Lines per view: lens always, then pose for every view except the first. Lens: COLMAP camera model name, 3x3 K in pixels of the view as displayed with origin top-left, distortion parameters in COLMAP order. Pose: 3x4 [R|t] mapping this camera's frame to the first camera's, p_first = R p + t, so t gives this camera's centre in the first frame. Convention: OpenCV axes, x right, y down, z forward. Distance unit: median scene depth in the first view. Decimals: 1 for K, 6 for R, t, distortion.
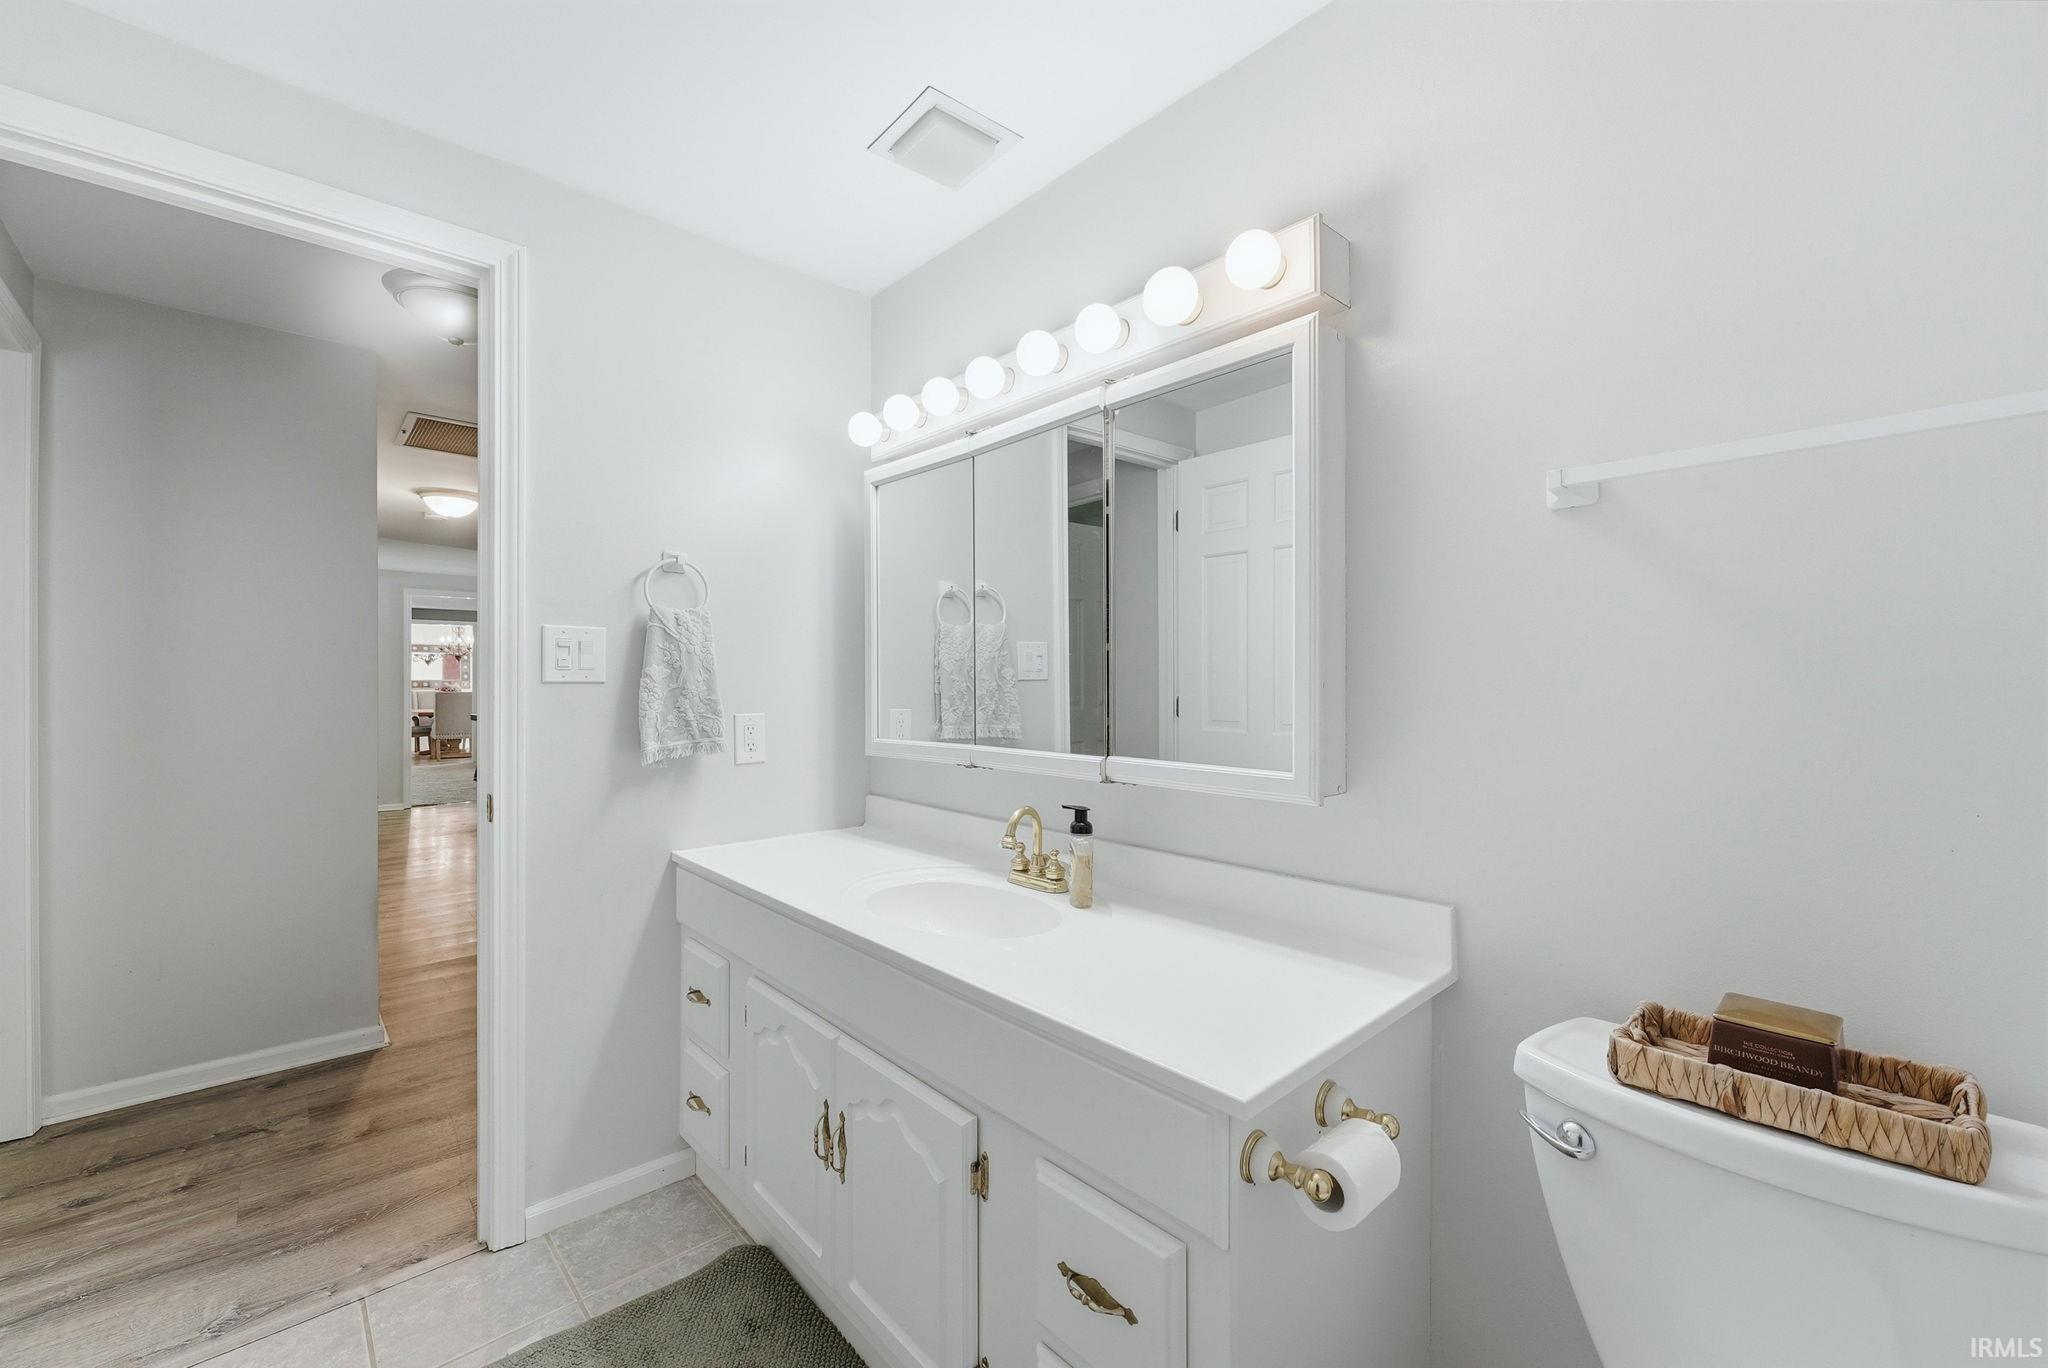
lens RADIAL K [[842.8, 0, 1014.9], [0, 842.8, 674.9], [0, 0, 1]] dist [-0.001908, -0.000357]
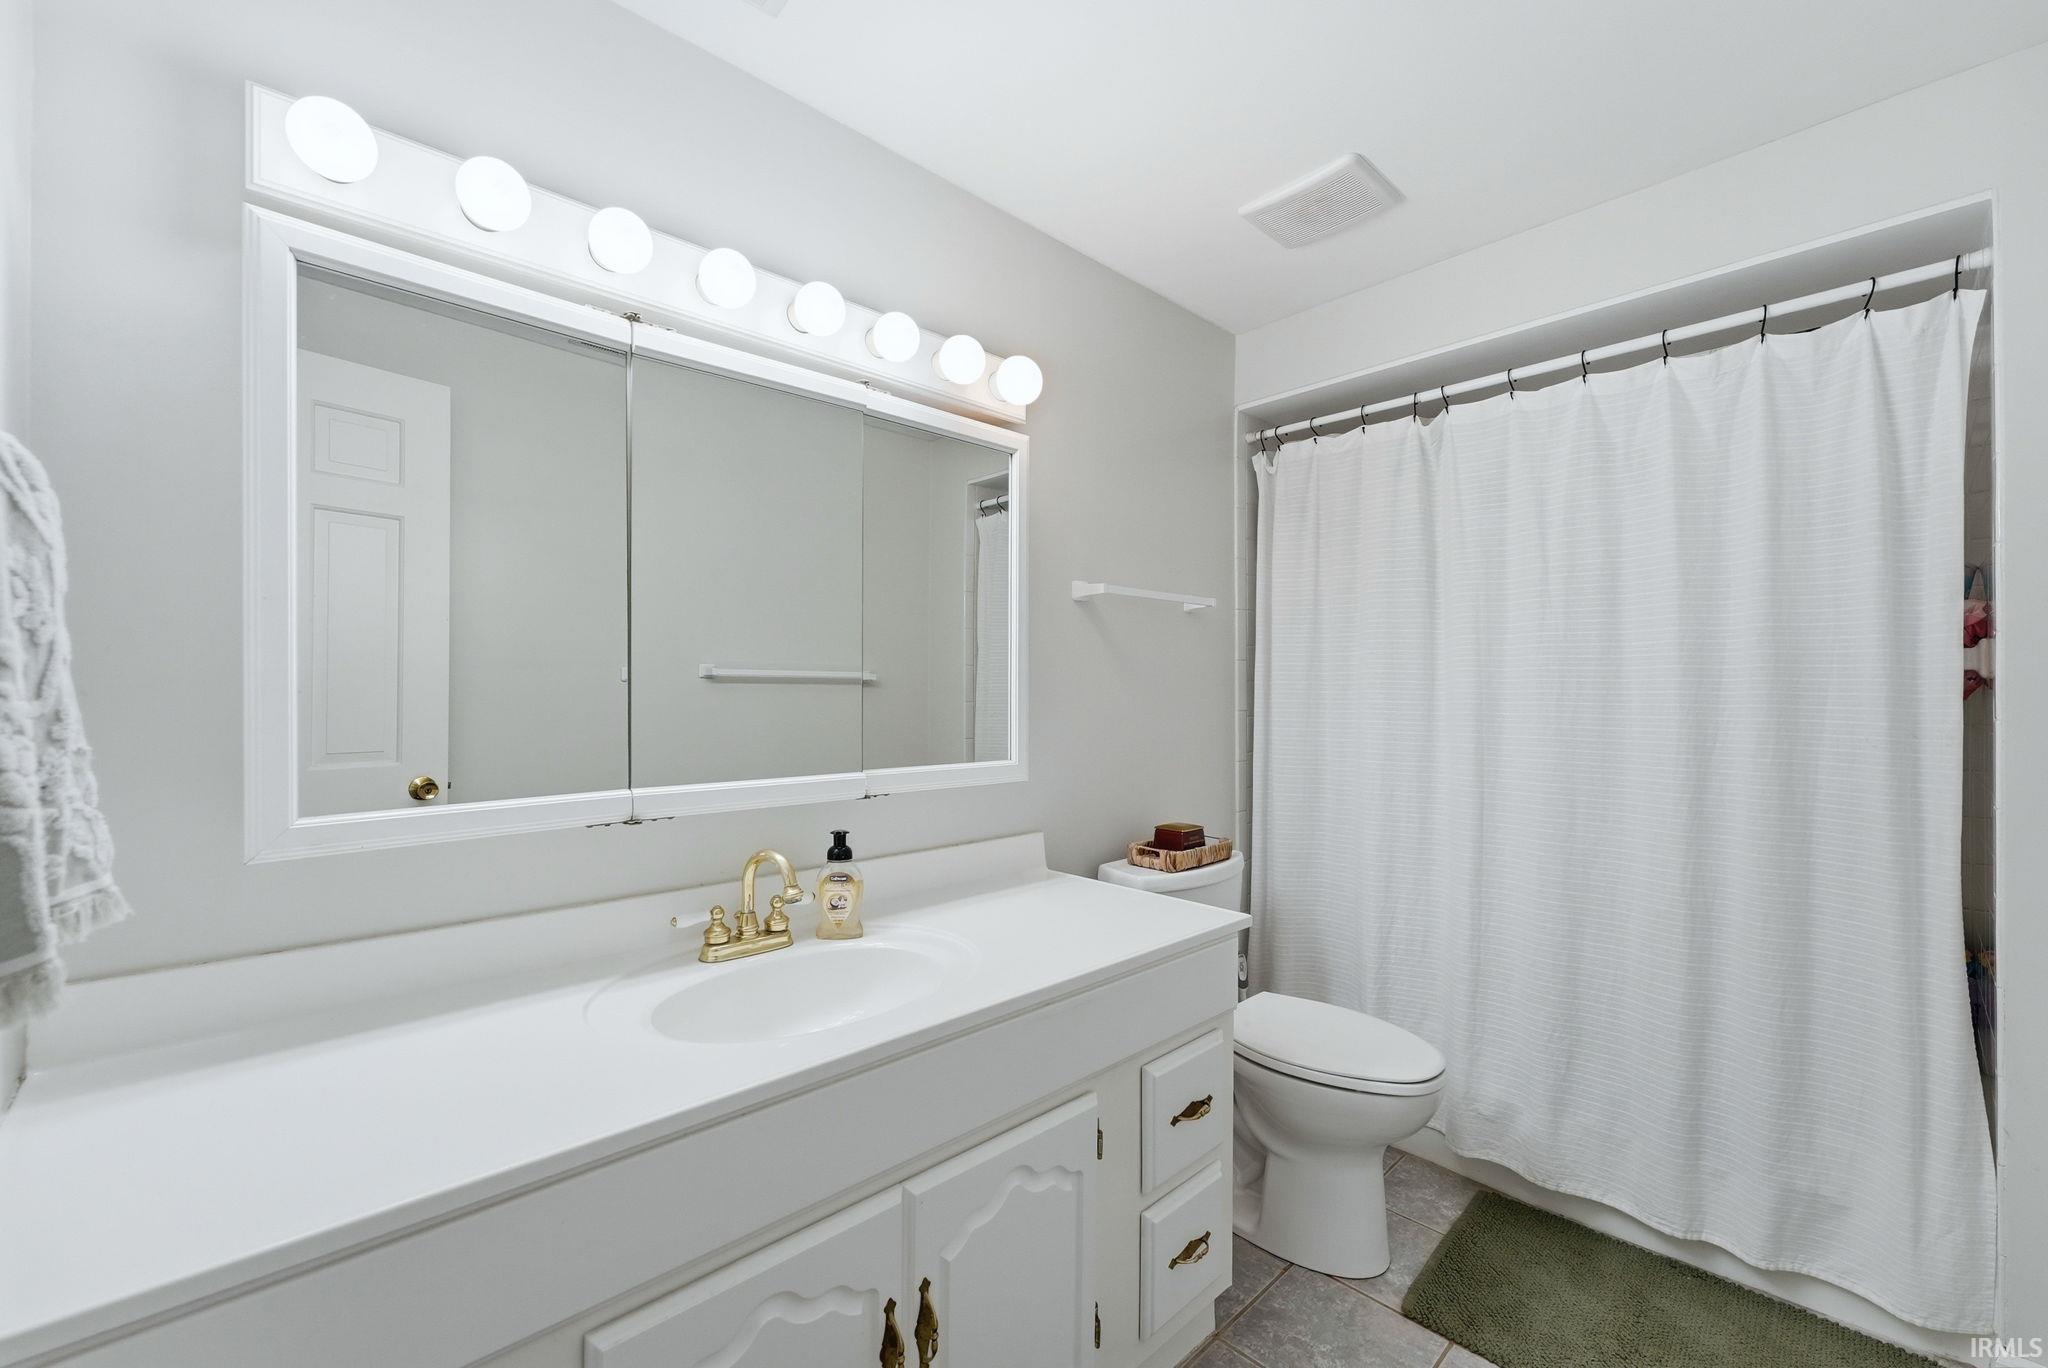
lens RADIAL K [[842.8, 0, 1014.9], [0, 842.8, 674.9], [0, 0, 1]] dist [-0.001908, -0.000357]
pose [[-0.043933, 0.016599, 0.998897, -0.863637], [-0.012573, 0.999774, -0.017166, 0.000733], [-0.998955, -0.013313, -0.043714, 0.868221]]
